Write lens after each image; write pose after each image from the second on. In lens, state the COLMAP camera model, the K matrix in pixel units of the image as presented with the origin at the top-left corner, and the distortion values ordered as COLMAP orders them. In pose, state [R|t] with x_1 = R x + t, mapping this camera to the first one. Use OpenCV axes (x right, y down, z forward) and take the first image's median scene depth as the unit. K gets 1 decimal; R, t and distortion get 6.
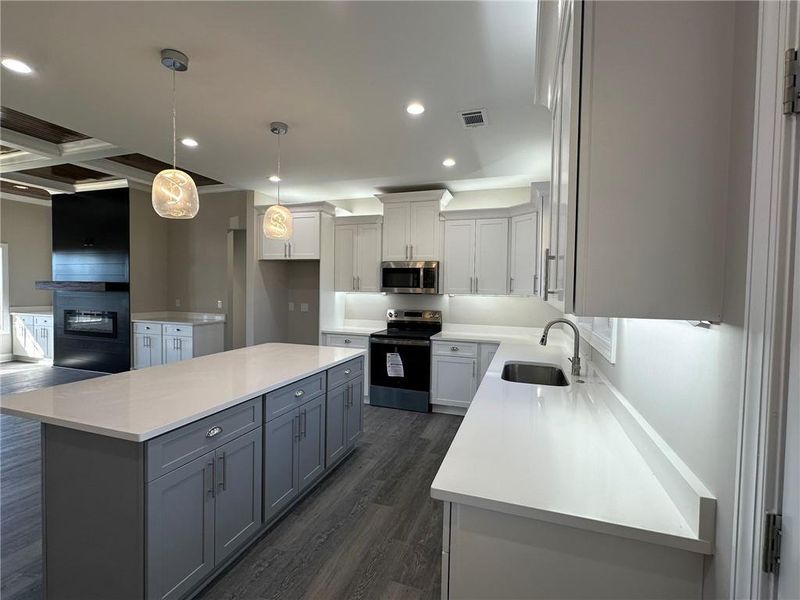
lens RADIAL K [[379.9, 0, 400.0], [0, 379.9, 300.0], [0, 0, 1]] dist [0.000078, 0.000043]
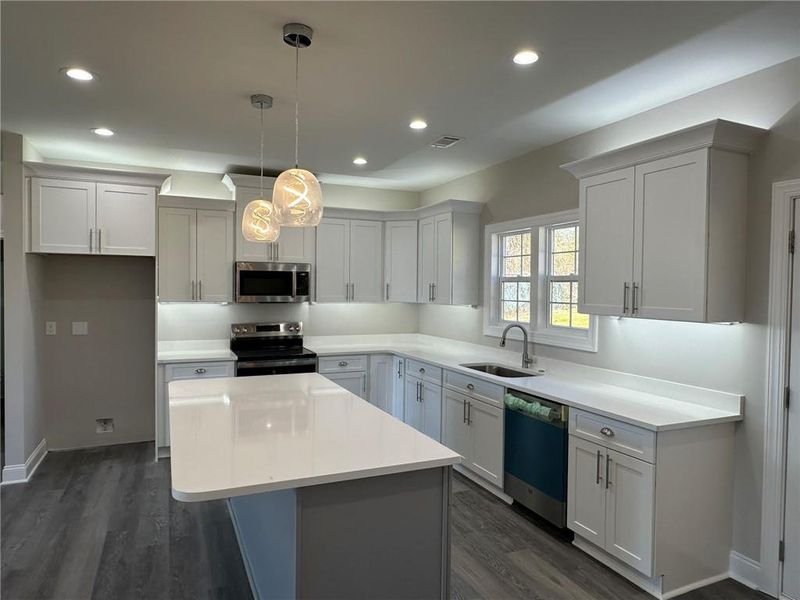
lens RADIAL K [[511.8, 0, 400.0], [0, 511.8, 300.0], [0, 0, 1]] dist [-0.001759, -0.000895]
pose [[0.728339, -0.024642, 0.684774, -0.522553], [0.022505, 0.999674, 0.012036, -0.029802], [-0.684847, 0.006645, 0.728656, 0.024489]]
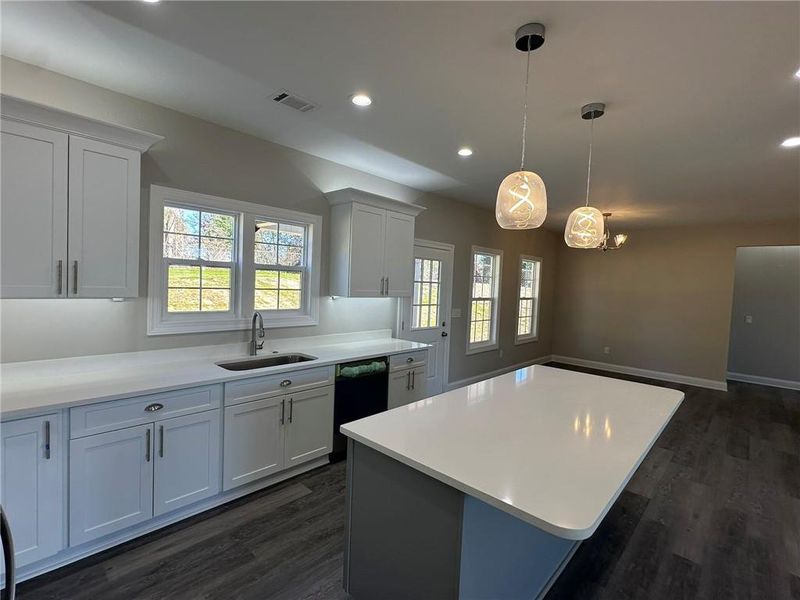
lens RADIAL K [[343.3, 0, 400.0], [0, 343.3, 300.0], [0, 0, 1]] dist [-0.000184, -0.000085]
pose [[-0.889828, -0.077142, 0.449728, -0.249311], [-0.043967, 0.995515, 0.083768, -0.053406], [-0.454173, 0.054766, -0.889229, 0.935873]]
